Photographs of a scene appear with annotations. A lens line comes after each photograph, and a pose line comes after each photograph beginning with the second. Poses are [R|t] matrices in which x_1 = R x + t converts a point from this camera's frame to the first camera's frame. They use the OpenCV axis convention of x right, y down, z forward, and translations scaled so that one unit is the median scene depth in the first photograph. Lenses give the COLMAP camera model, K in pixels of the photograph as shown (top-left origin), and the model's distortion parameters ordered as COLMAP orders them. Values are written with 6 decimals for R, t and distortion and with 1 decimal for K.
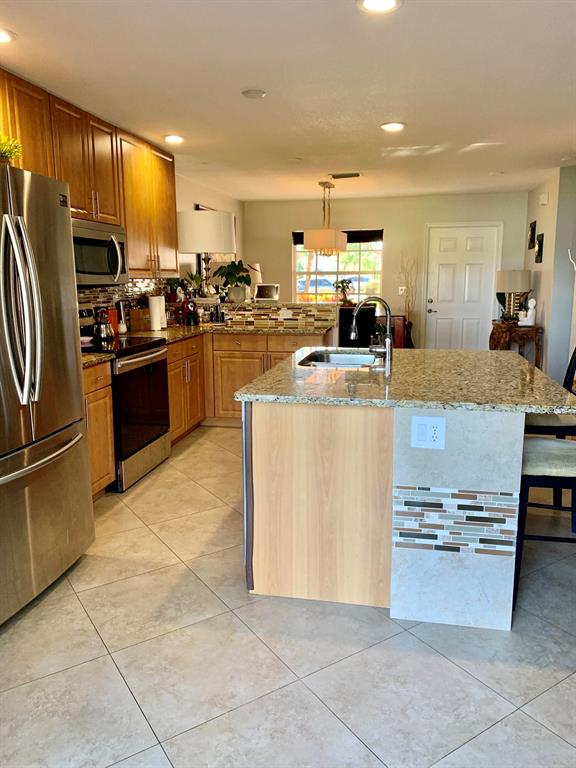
lens RADIAL K [[576.5, 0, 290.2], [0, 576.5, 378.7], [0, 0, 1]] dist [0.068005, -0.128691]
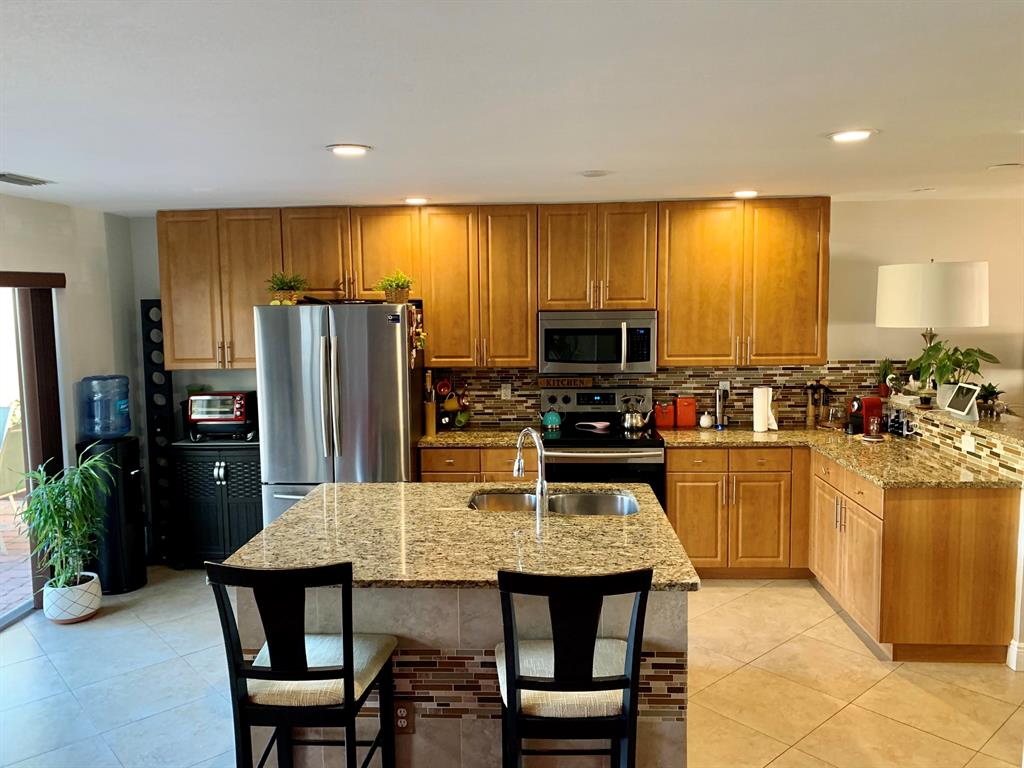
lens RADIAL K [[783.0, 0, 511.2], [0, 783.0, 368.3], [0, 0, 1]] dist [0.074284, -0.144155]
pose [[0.143896, 0.089645, -0.985524, 1.195955], [-0.160437, 0.984826, 0.066157, -0.293367], [0.976501, 0.148595, 0.156095, 0.820072]]
